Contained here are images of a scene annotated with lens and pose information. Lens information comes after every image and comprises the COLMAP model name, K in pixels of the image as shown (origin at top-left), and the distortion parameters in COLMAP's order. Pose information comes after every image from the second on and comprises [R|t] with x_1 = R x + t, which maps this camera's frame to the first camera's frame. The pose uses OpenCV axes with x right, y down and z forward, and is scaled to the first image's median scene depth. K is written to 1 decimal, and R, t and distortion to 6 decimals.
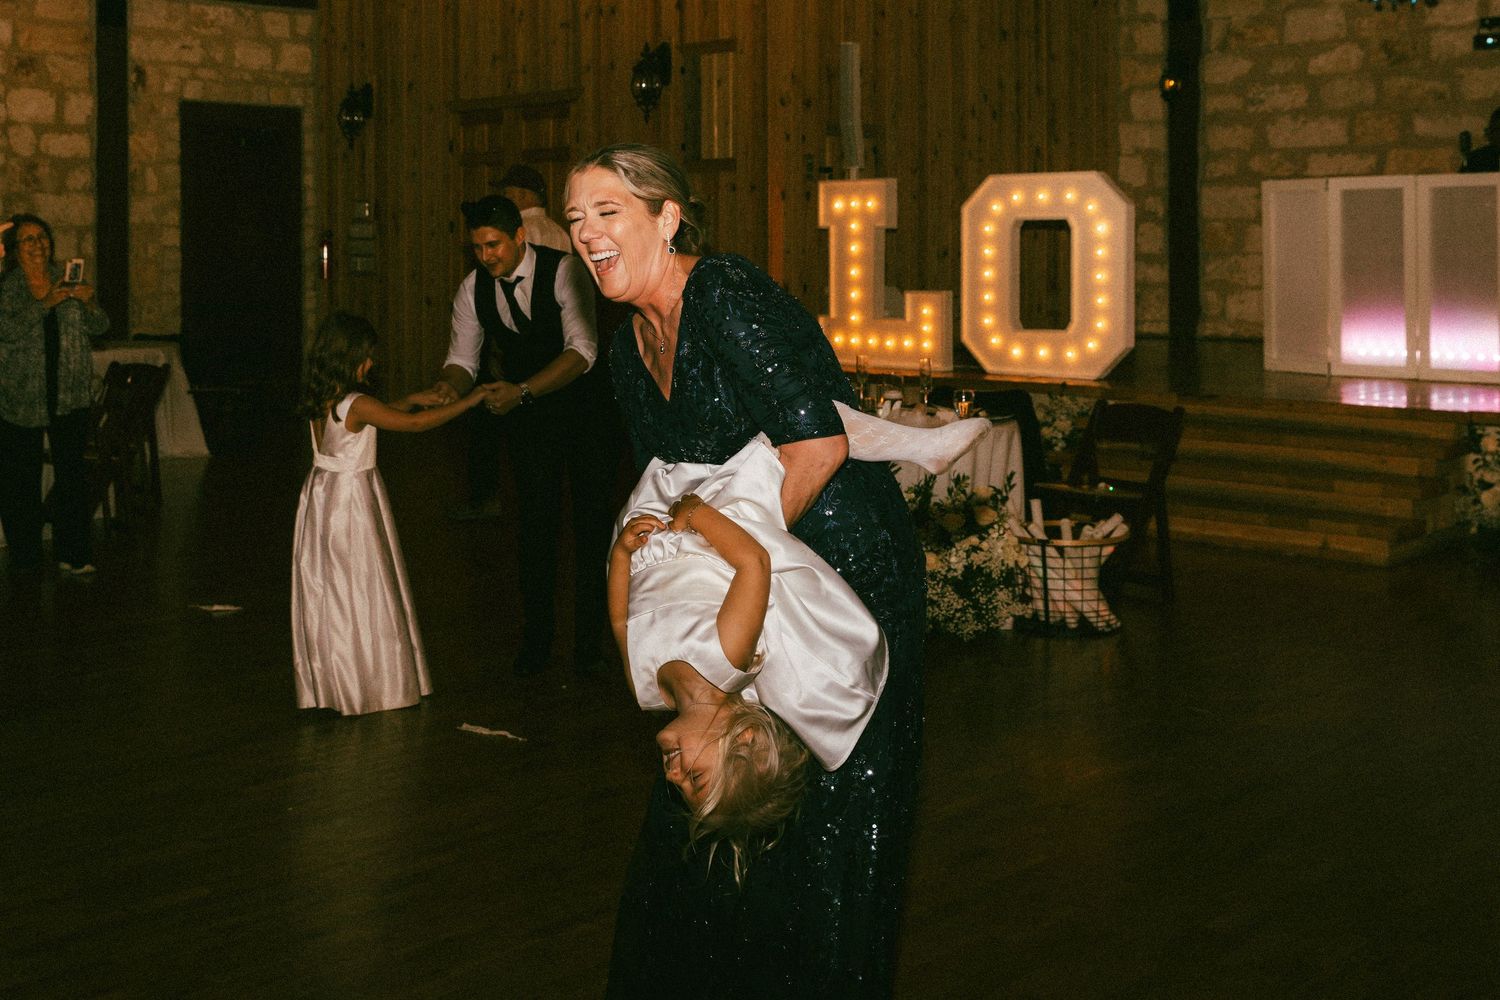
lens RADIAL K [[1869.3, 0, 747.9], [0, 1869.3, 498.6], [0, 0, 1]] dist [-0.079595, 0.000000]
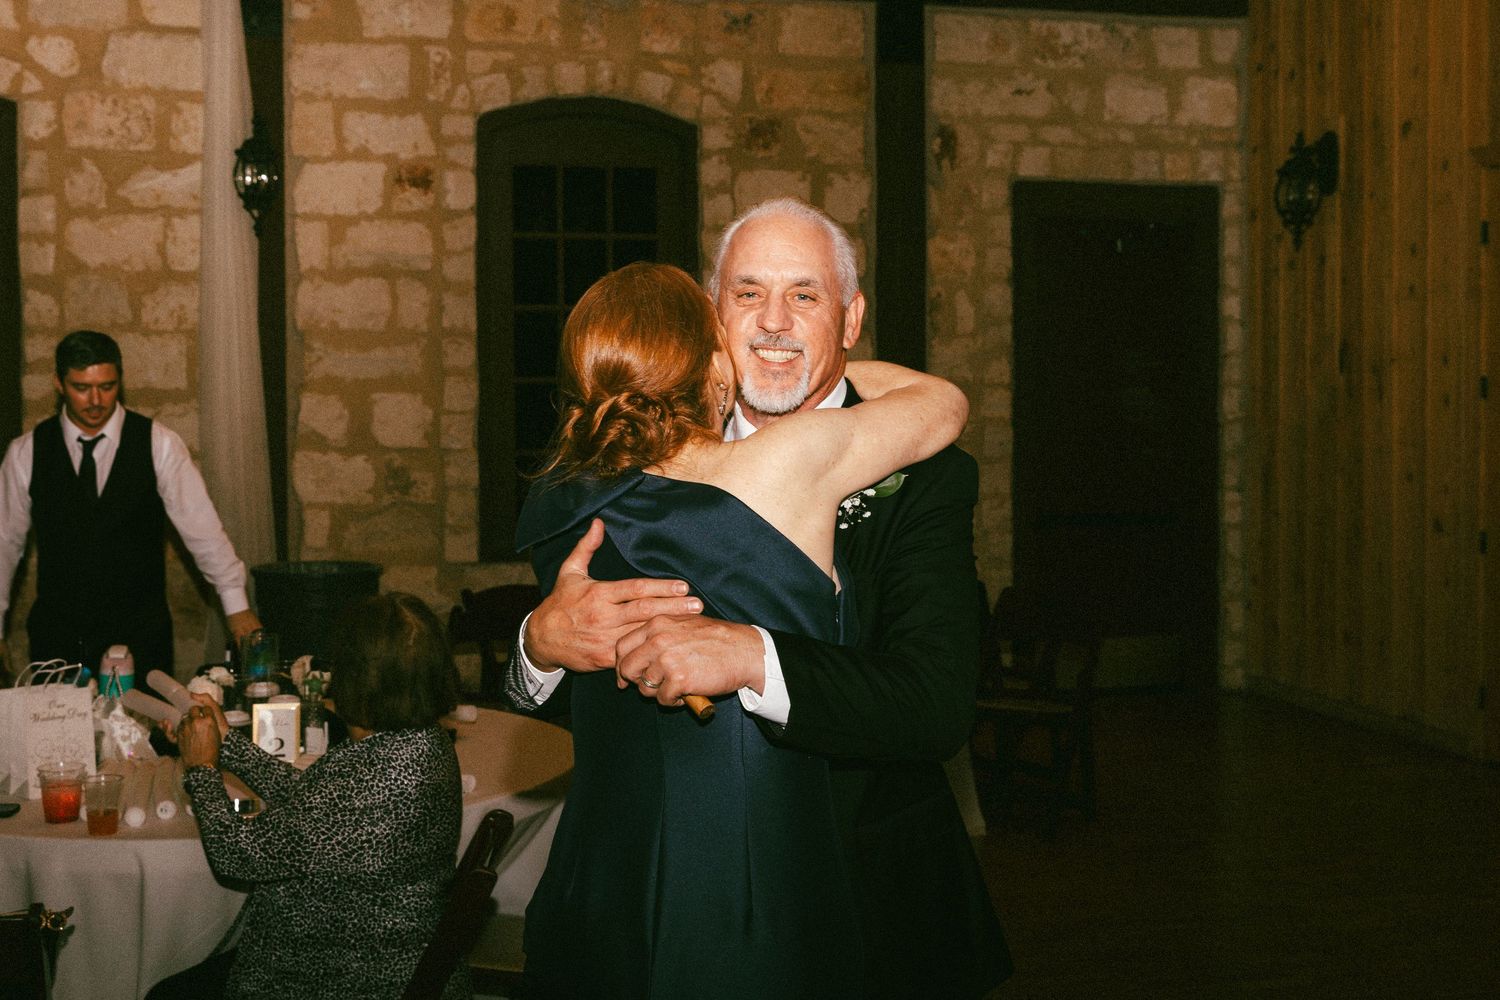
lens RADIAL K [[1869.3, 0, 729.5], [0, 1869.3, 414.2], [0, 0, 1]] dist [-0.079595, 0.000000]
pose [[0.855255, -0.001375, -0.518206, -0.070853], [-0.059824, 0.993048, -0.101370, -0.071972], [0.514743, 0.117698, 0.849227, 0.443722]]
